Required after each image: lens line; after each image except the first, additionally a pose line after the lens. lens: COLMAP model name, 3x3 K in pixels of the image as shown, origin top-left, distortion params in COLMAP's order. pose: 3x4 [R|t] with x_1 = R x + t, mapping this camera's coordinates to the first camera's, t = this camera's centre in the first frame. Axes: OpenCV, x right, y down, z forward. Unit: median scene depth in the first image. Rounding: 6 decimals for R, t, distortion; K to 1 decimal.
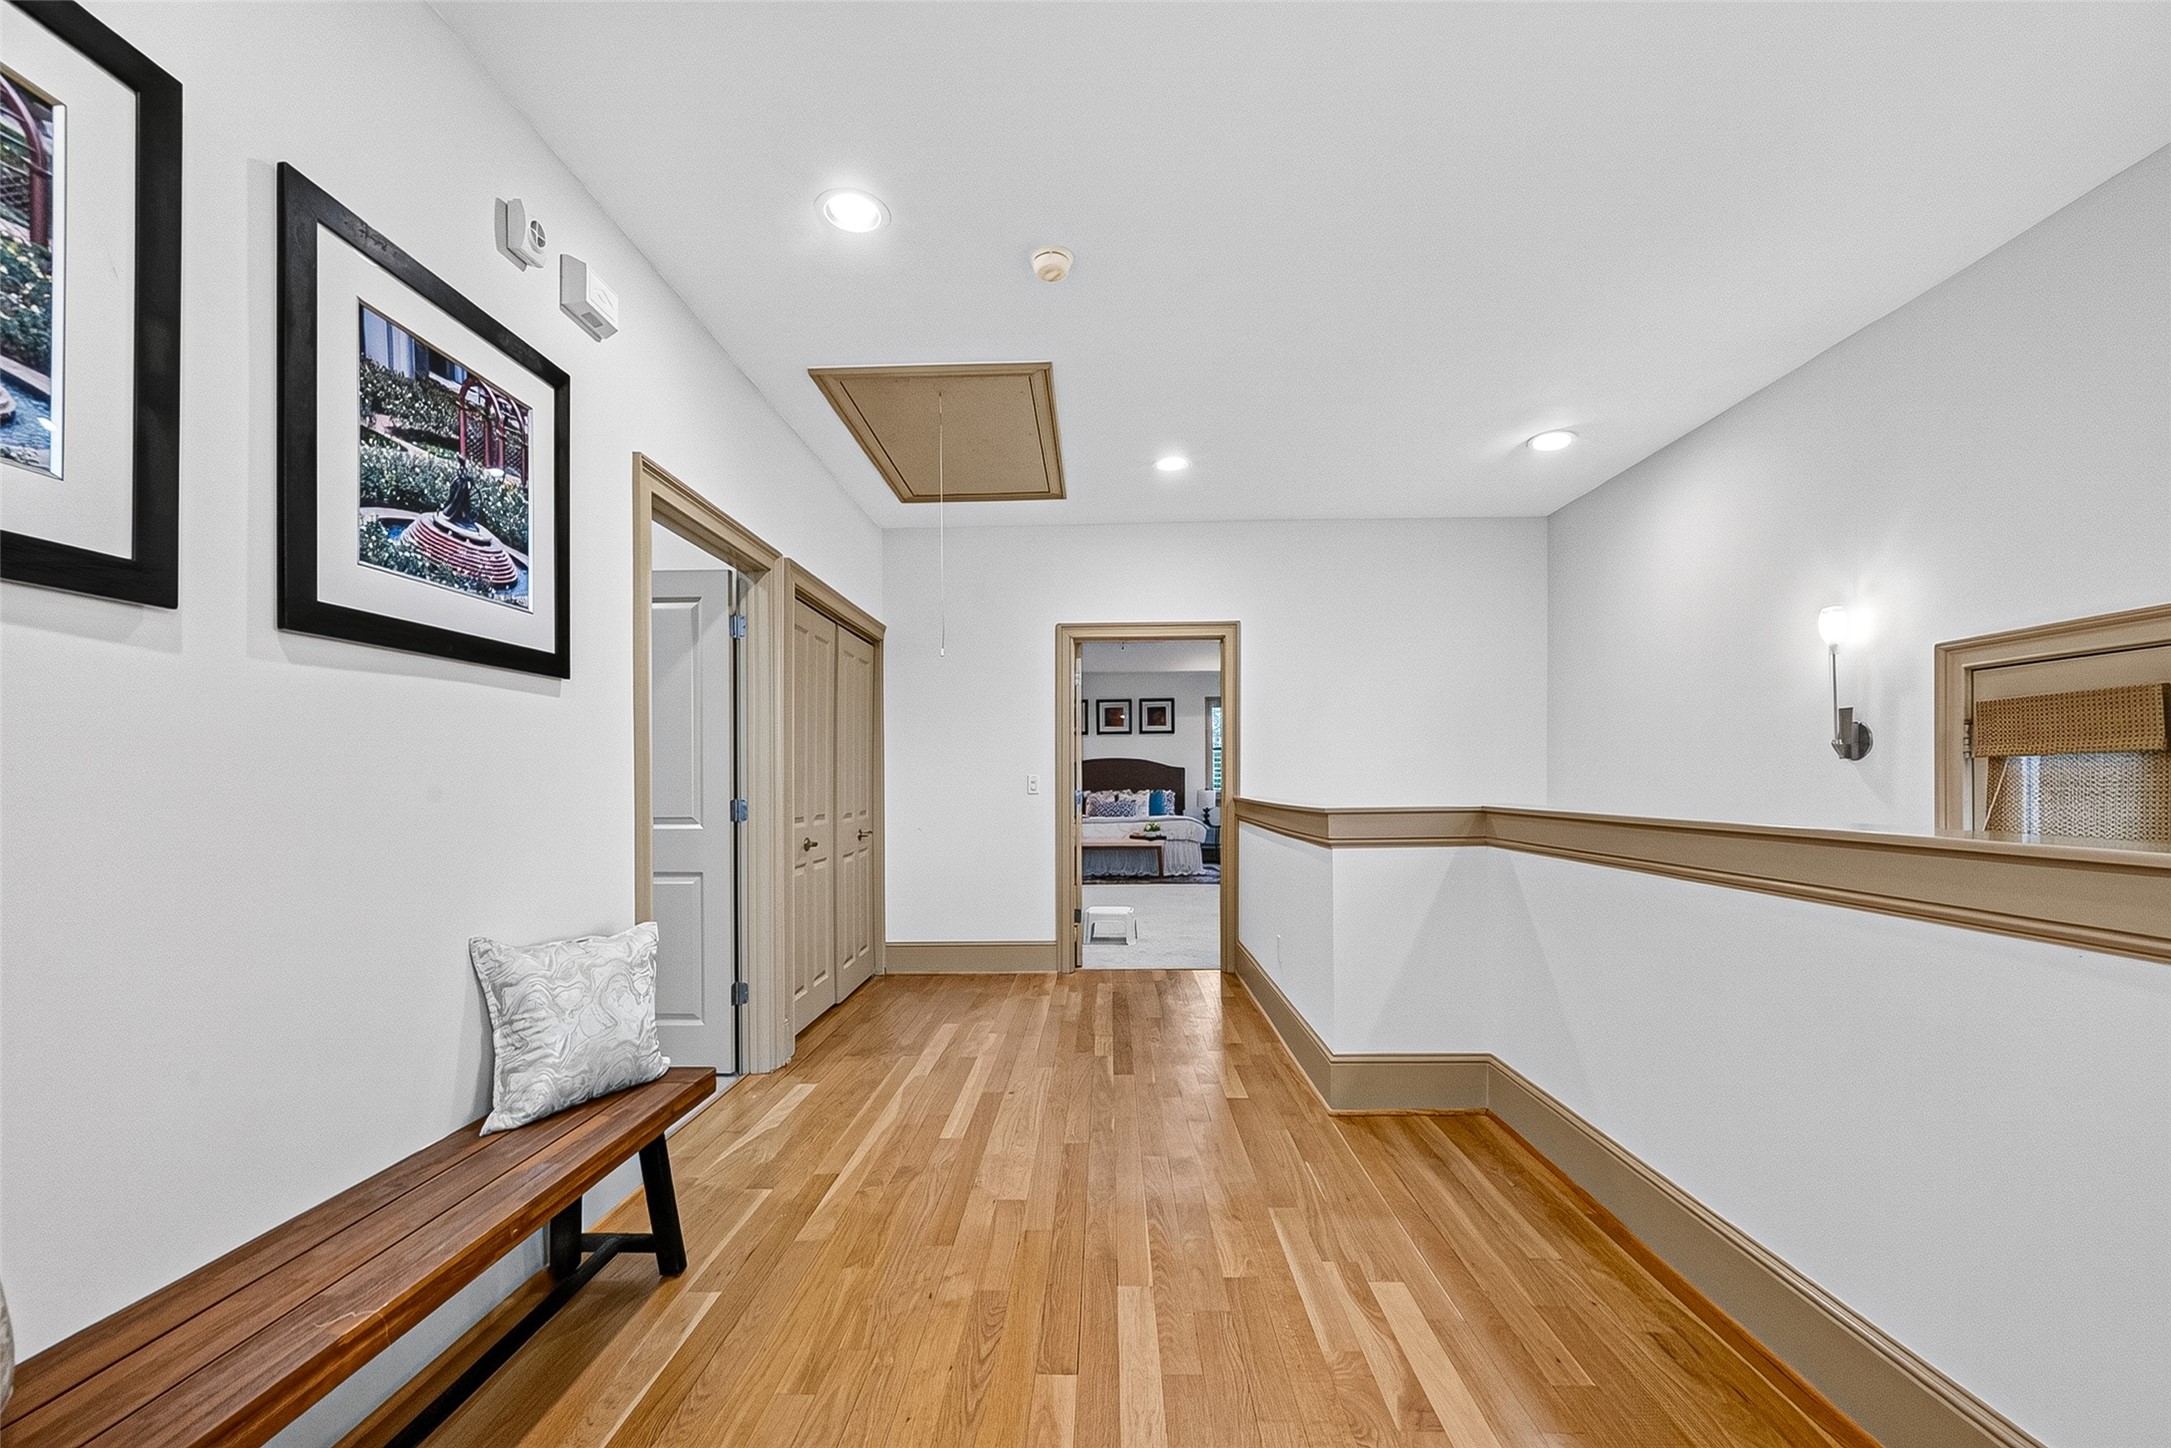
lens RADIAL K [[876.1, 0, 1082.0], [0, 876.1, 787.9], [0, 0, 1]] dist [-0.011018, -0.000035]
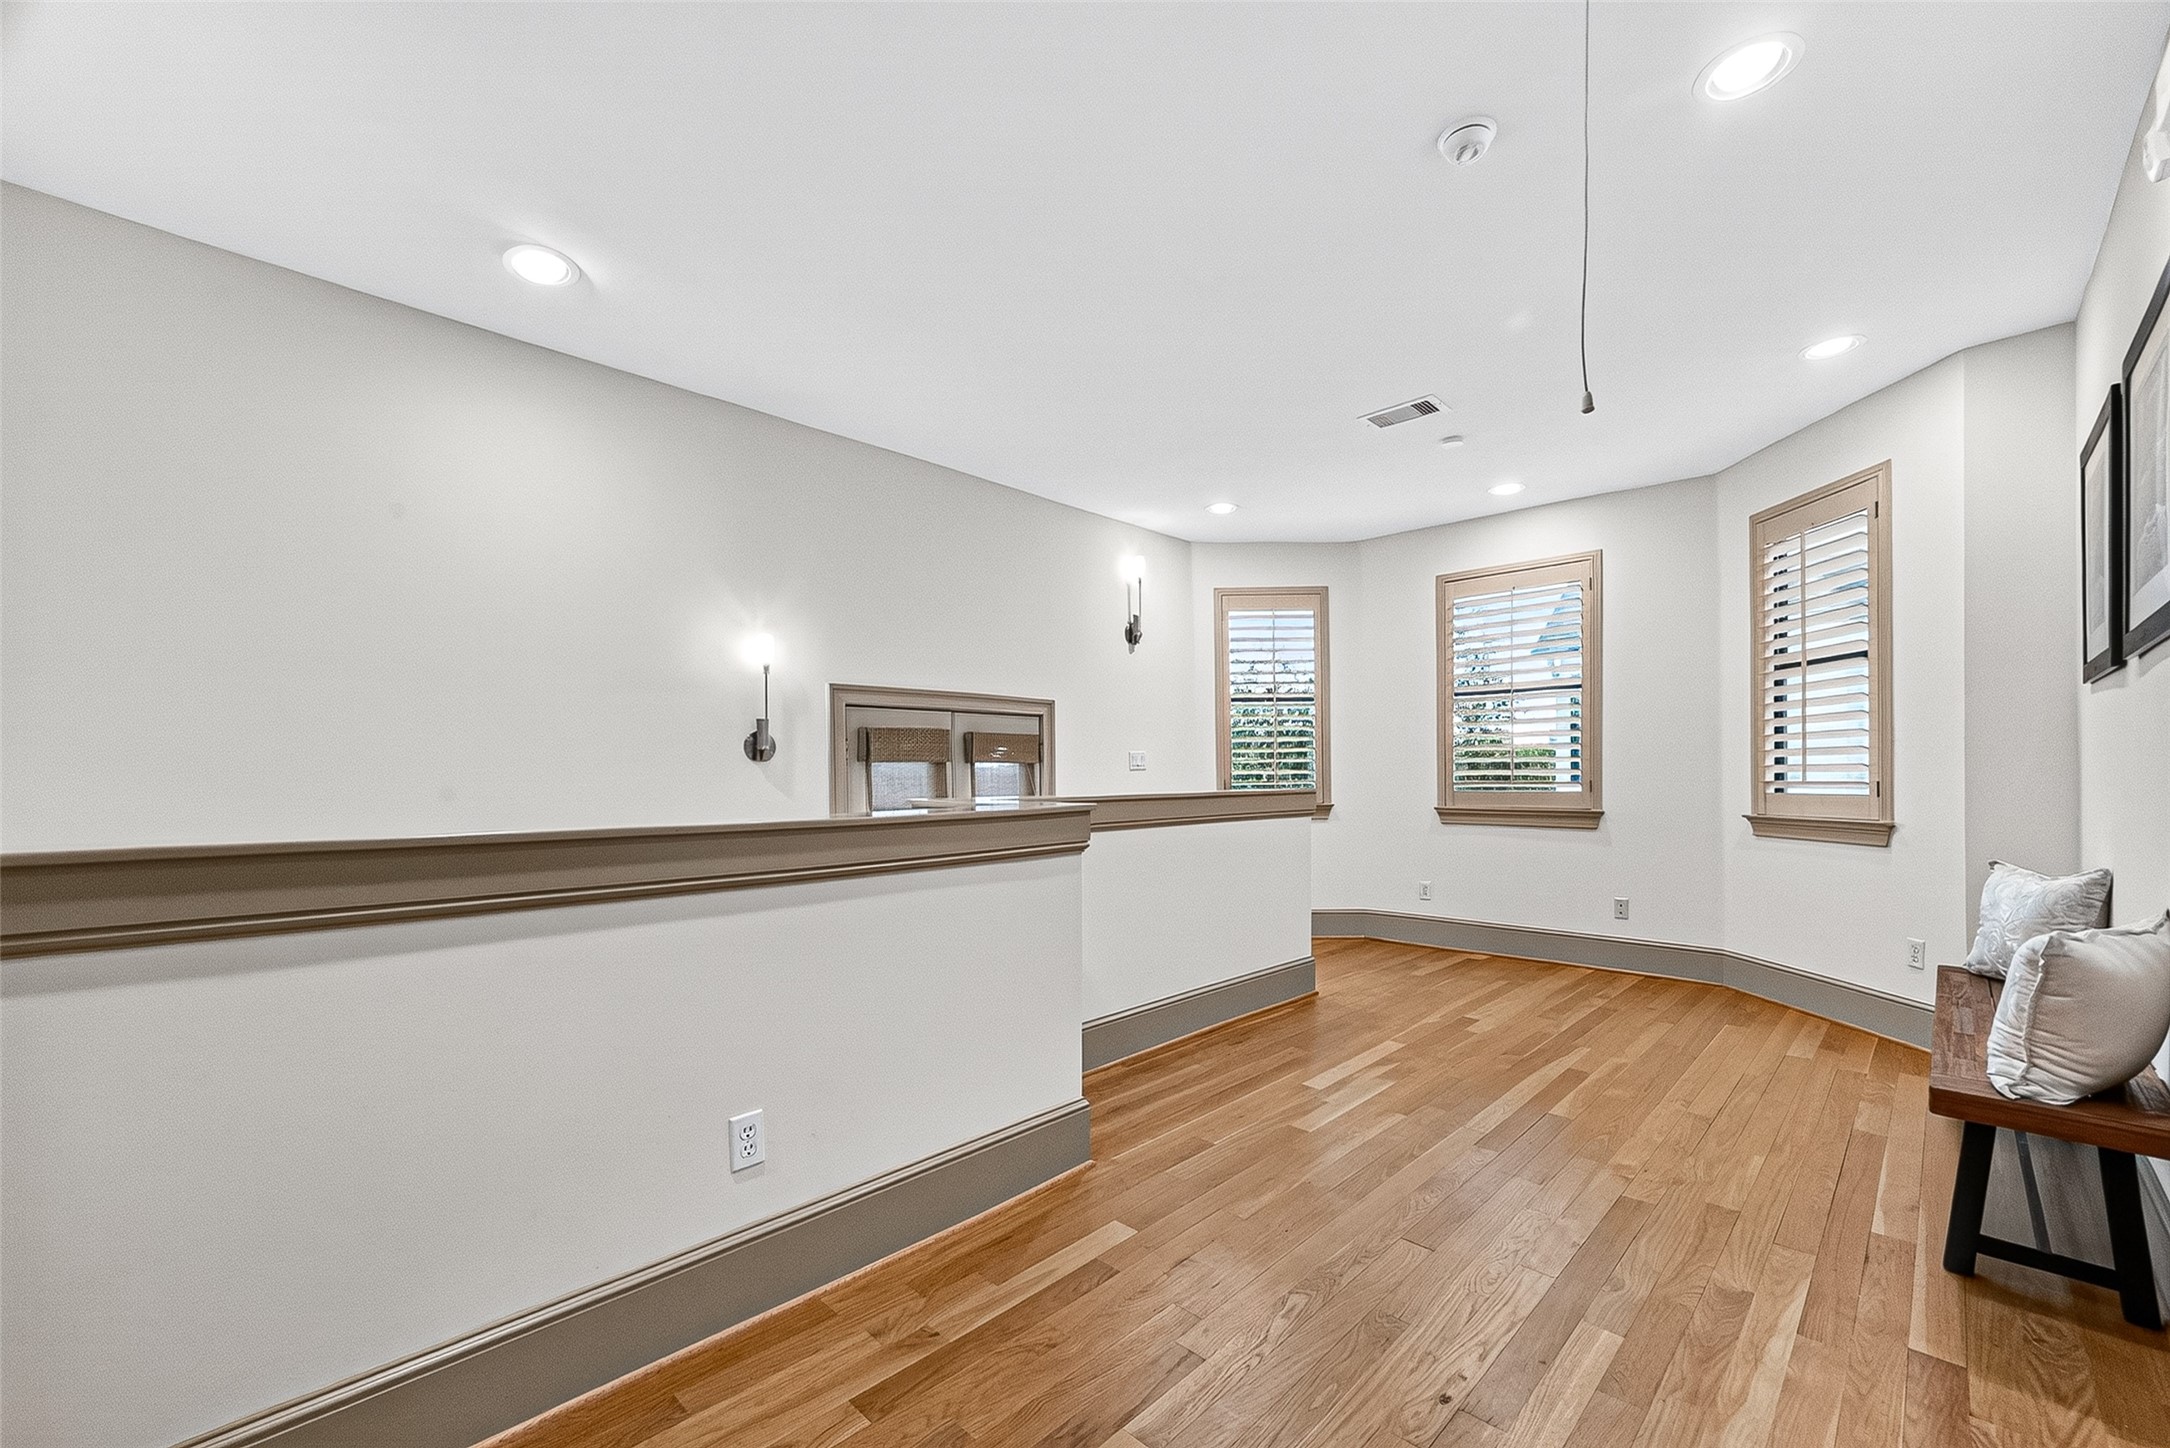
lens RADIAL K [[875.7, 0, 1081.5], [0, 875.7, 787.8], [0, 0, 1]] dist [-0.011018, -0.000035]
pose [[-0.731099, 0.002062, 0.682269, -0.335828], [0.013823, 0.999835, 0.011791, -0.002424], [-0.682132, 0.018051, -0.731007, 1.891296]]
